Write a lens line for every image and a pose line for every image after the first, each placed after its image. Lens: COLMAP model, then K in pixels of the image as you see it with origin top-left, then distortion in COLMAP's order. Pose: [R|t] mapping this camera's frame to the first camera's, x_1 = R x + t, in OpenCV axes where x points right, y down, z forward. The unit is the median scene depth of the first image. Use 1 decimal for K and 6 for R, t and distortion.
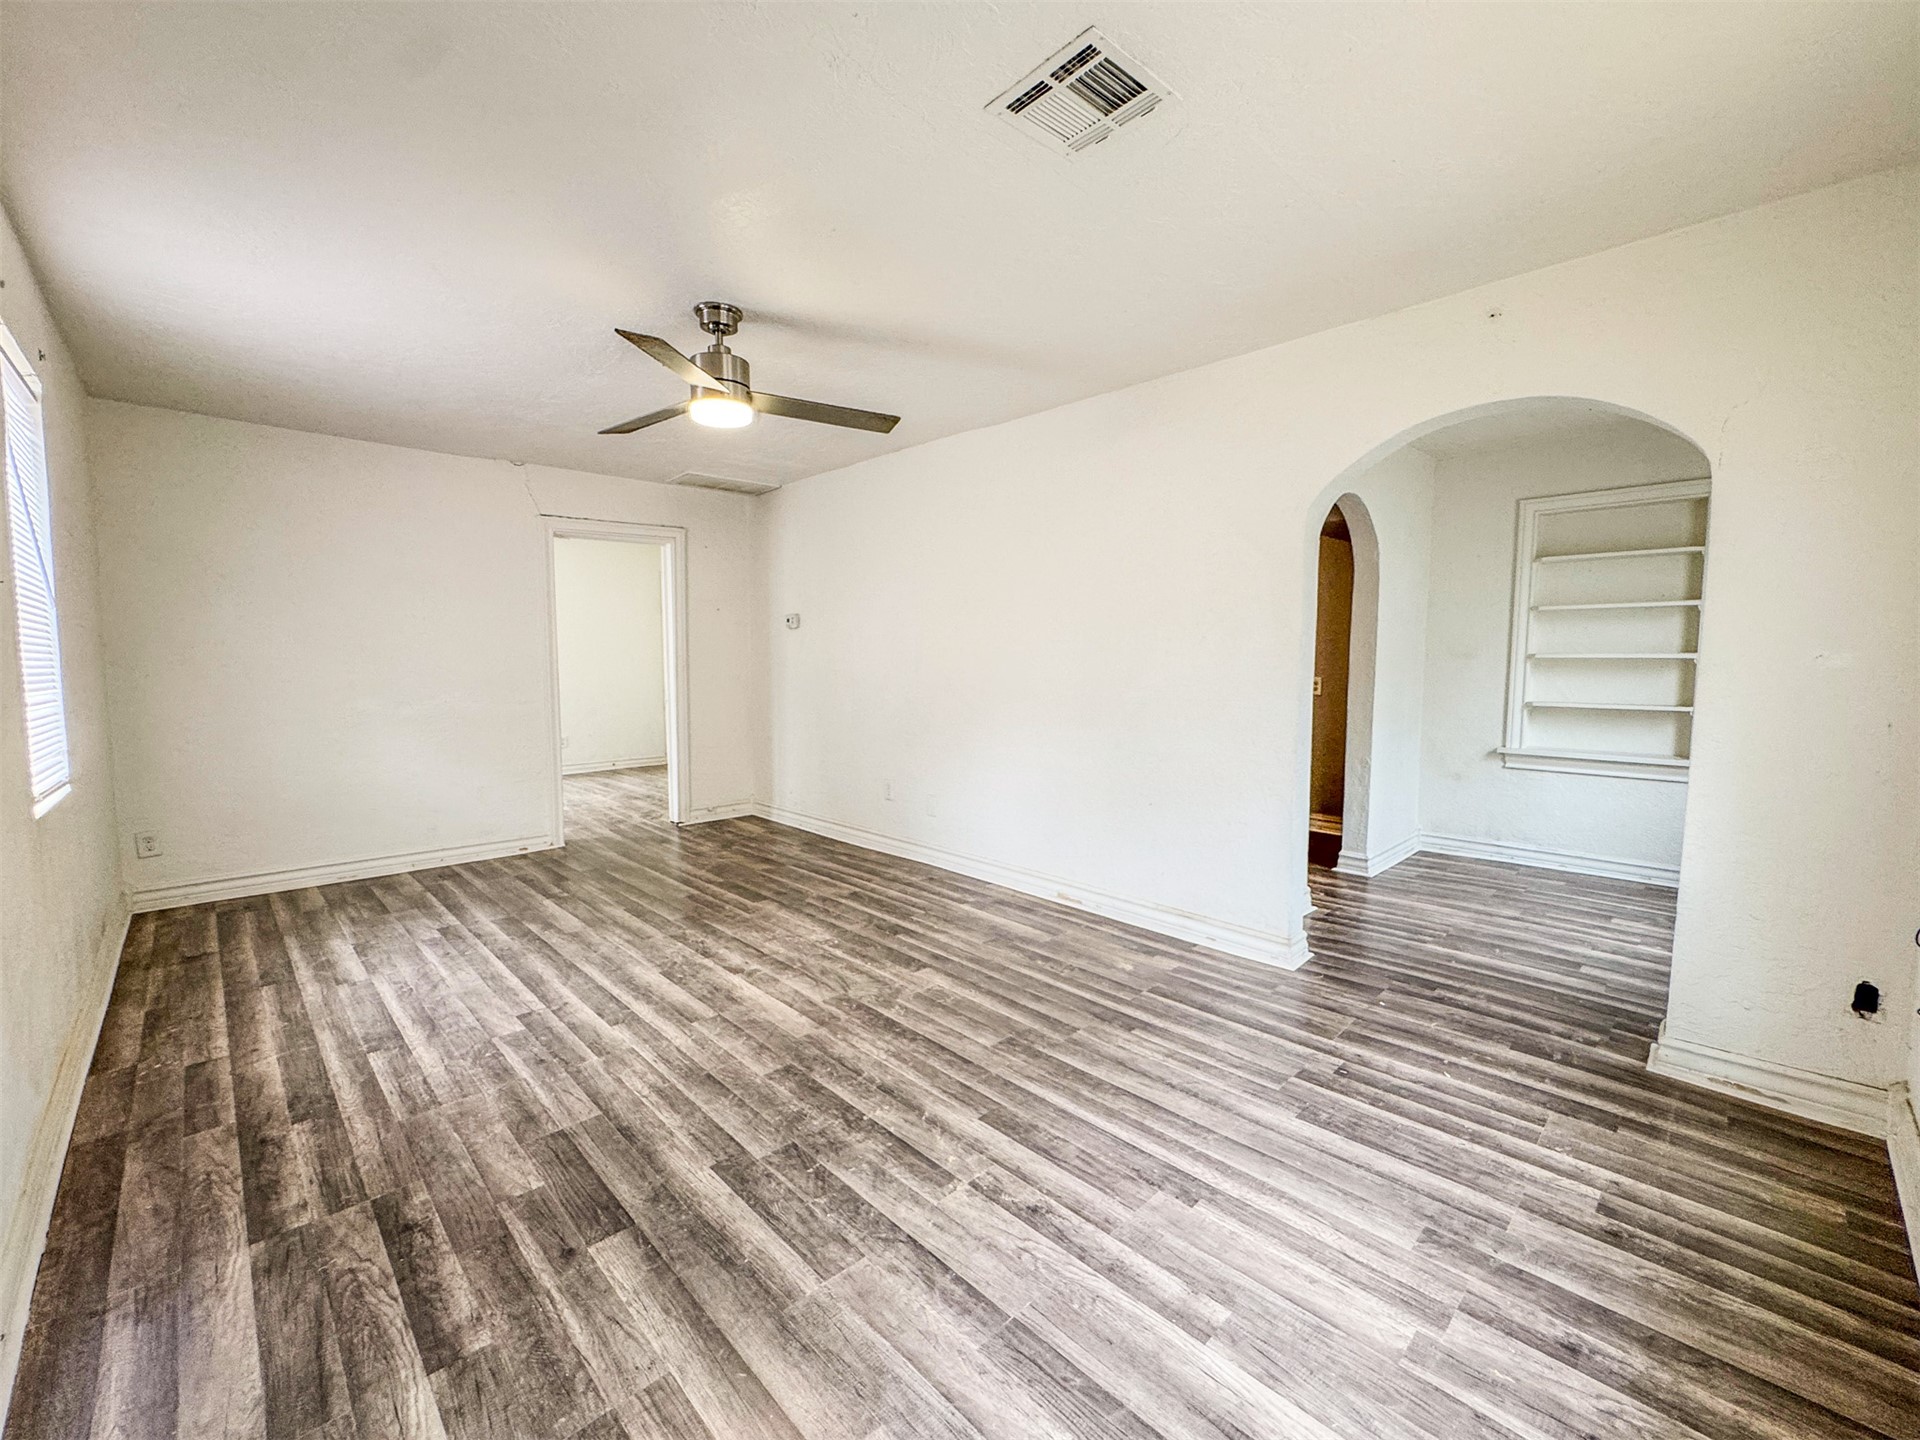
lens RADIAL K [[786.2, 0, 957.4], [0, 786.2, 715.6], [0, 0, 1]] dist [-0.003985, -0.000166]
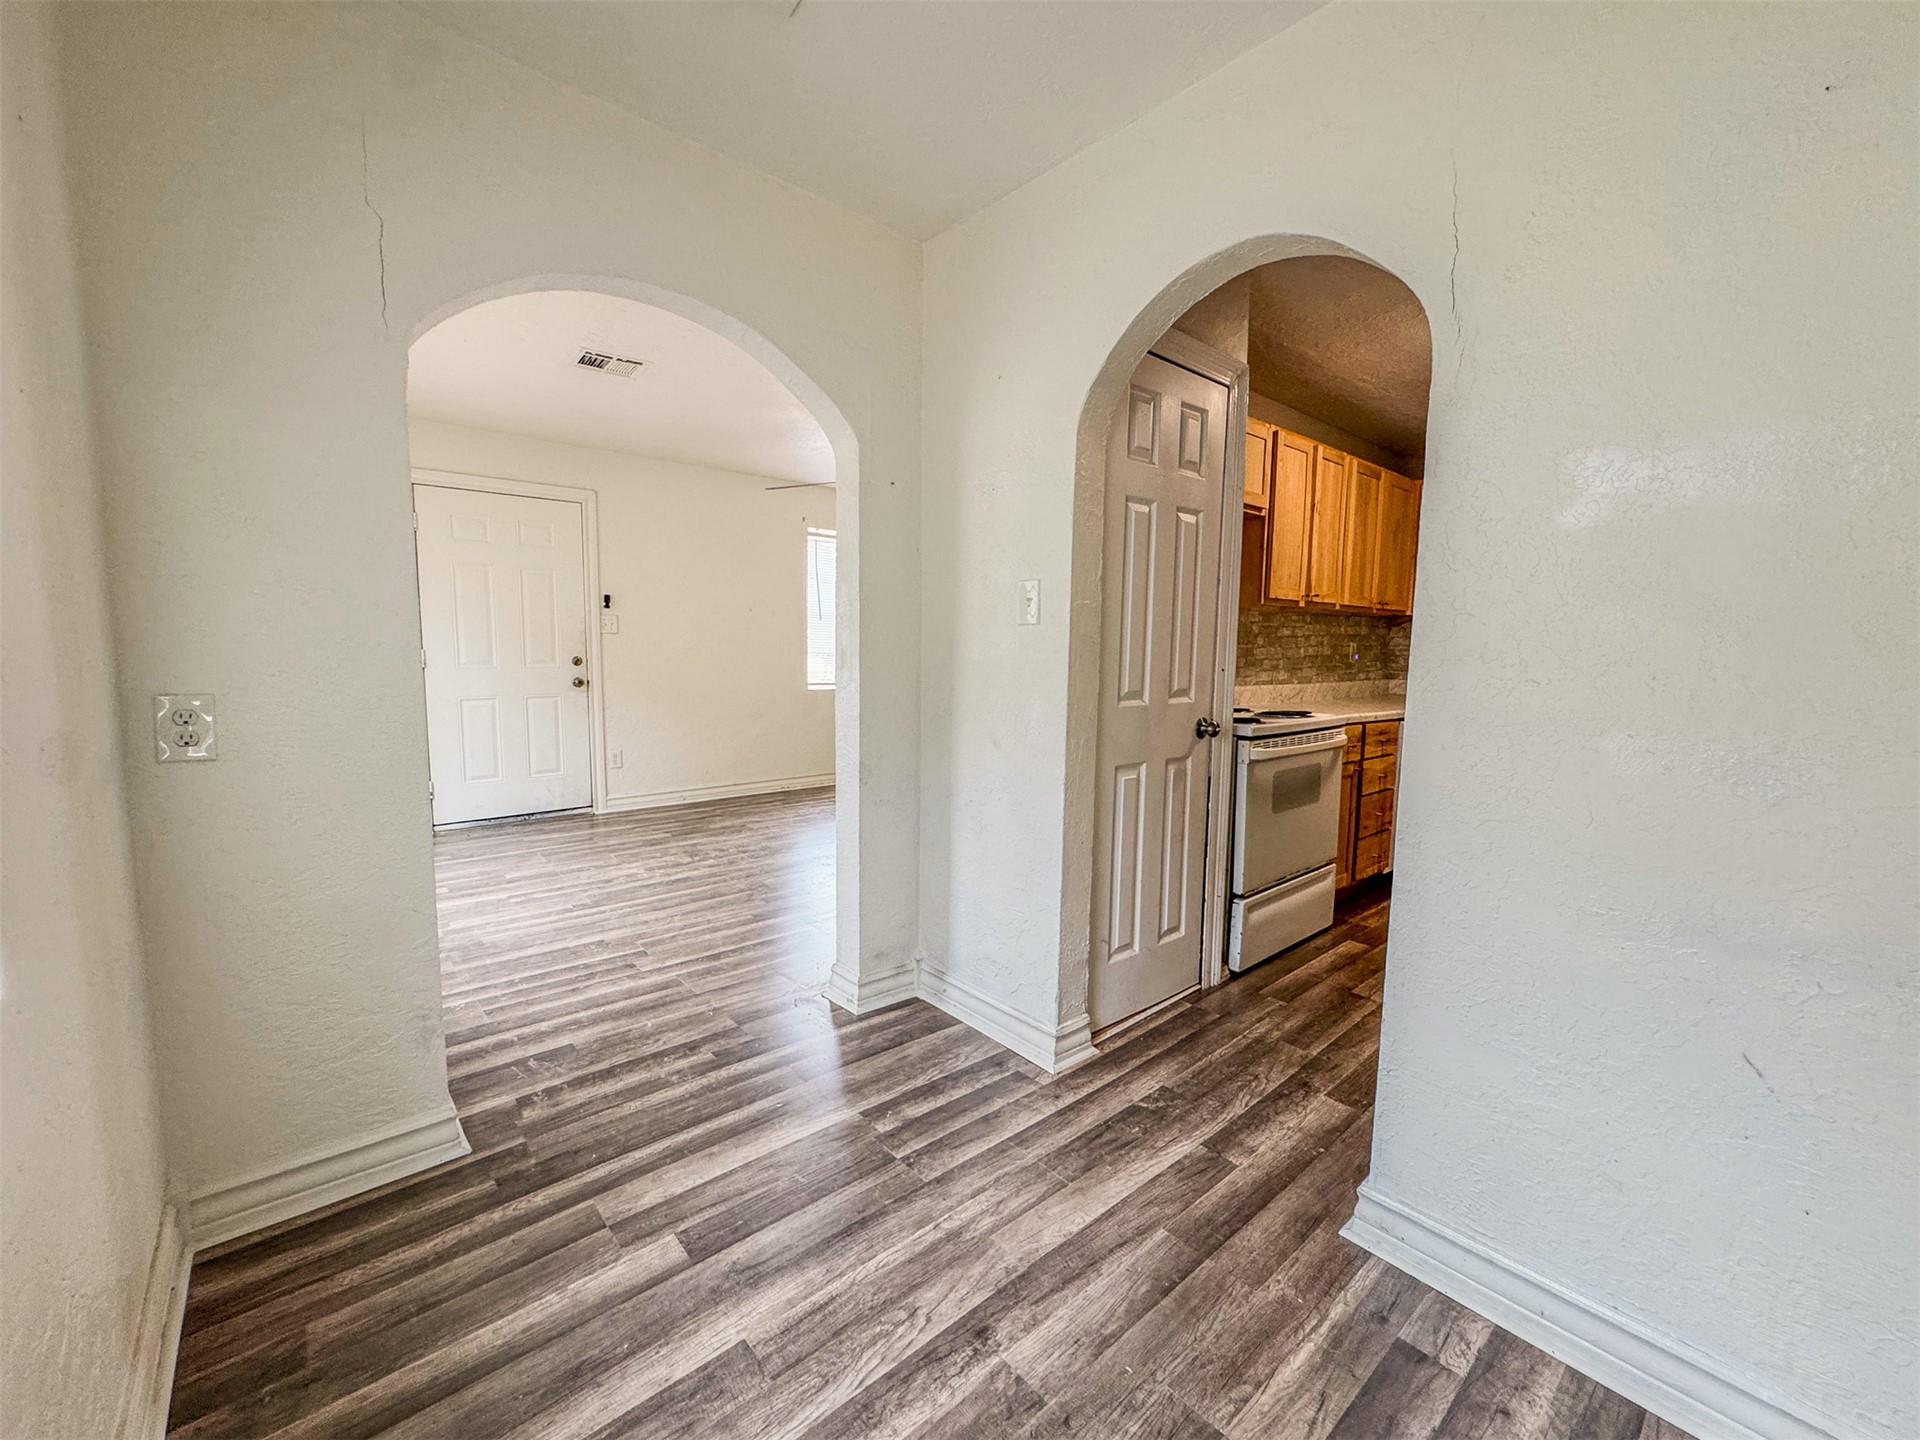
lens RADIAL K [[774.0, 0, 961.0], [0, 774.0, 721.6], [0, 0, 1]] dist [-0.004683, 0.000411]
pose [[-0.051869, 0.097830, -0.993851, 1.281912], [-0.091662, 0.990523, 0.102286, -0.074680], [0.994438, 0.096404, -0.042410, 1.204497]]
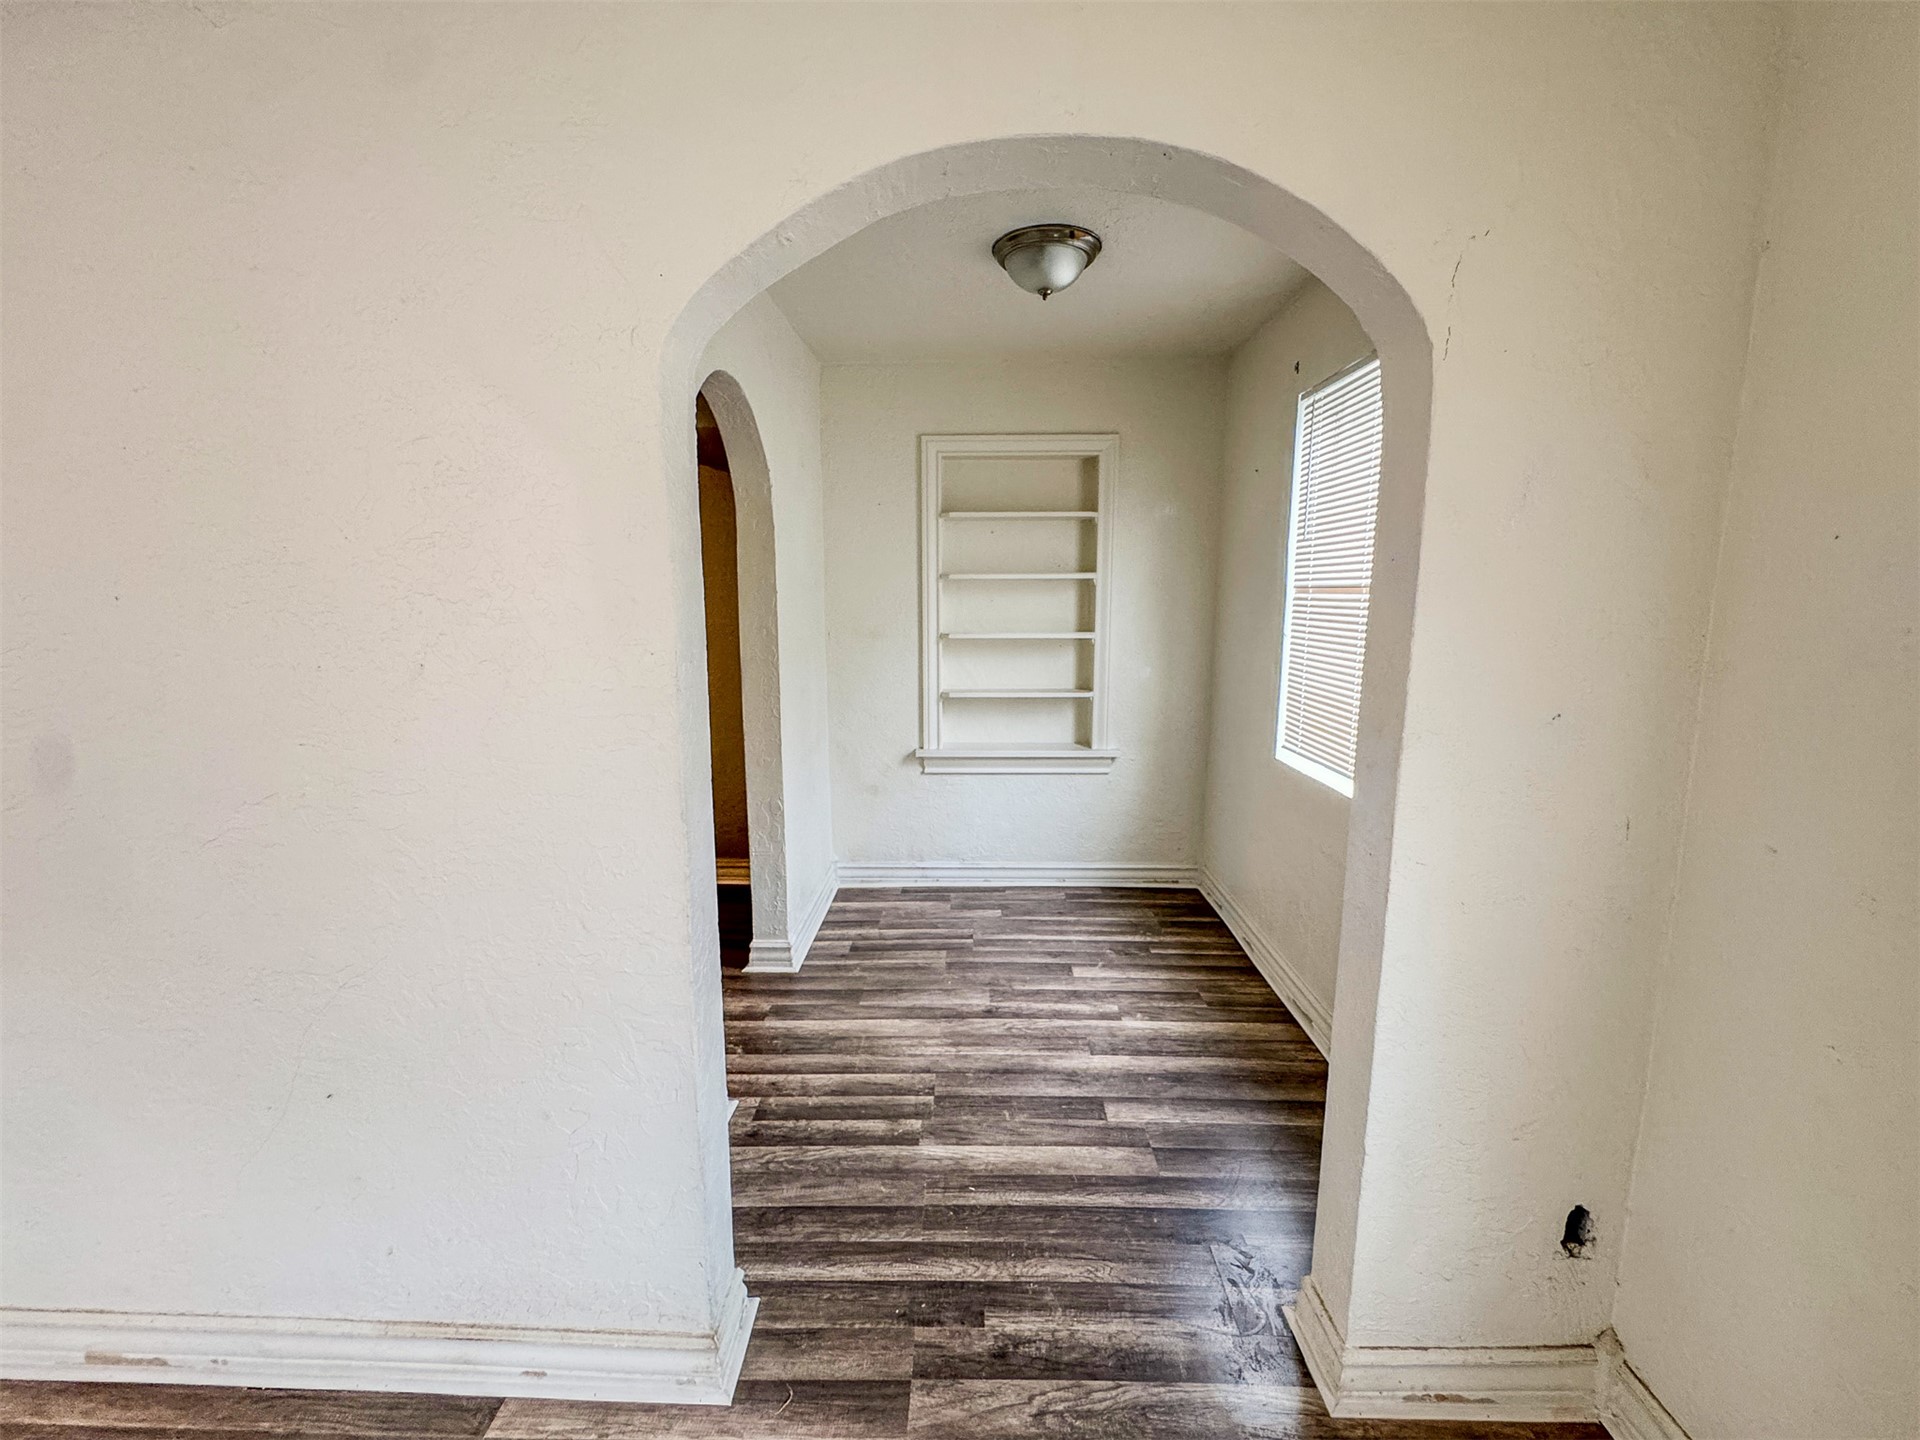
lens RADIAL K [[786.2, 0, 957.4], [0, 786.2, 715.6], [0, 0, 1]] dist [-0.003985, -0.000166]
pose [[0.712865, -0.105409, 0.693335, 0.260308], [0.053091, 0.993914, 0.096520, -0.109226], [-0.699289, -0.031995, 0.714123, 0.623253]]
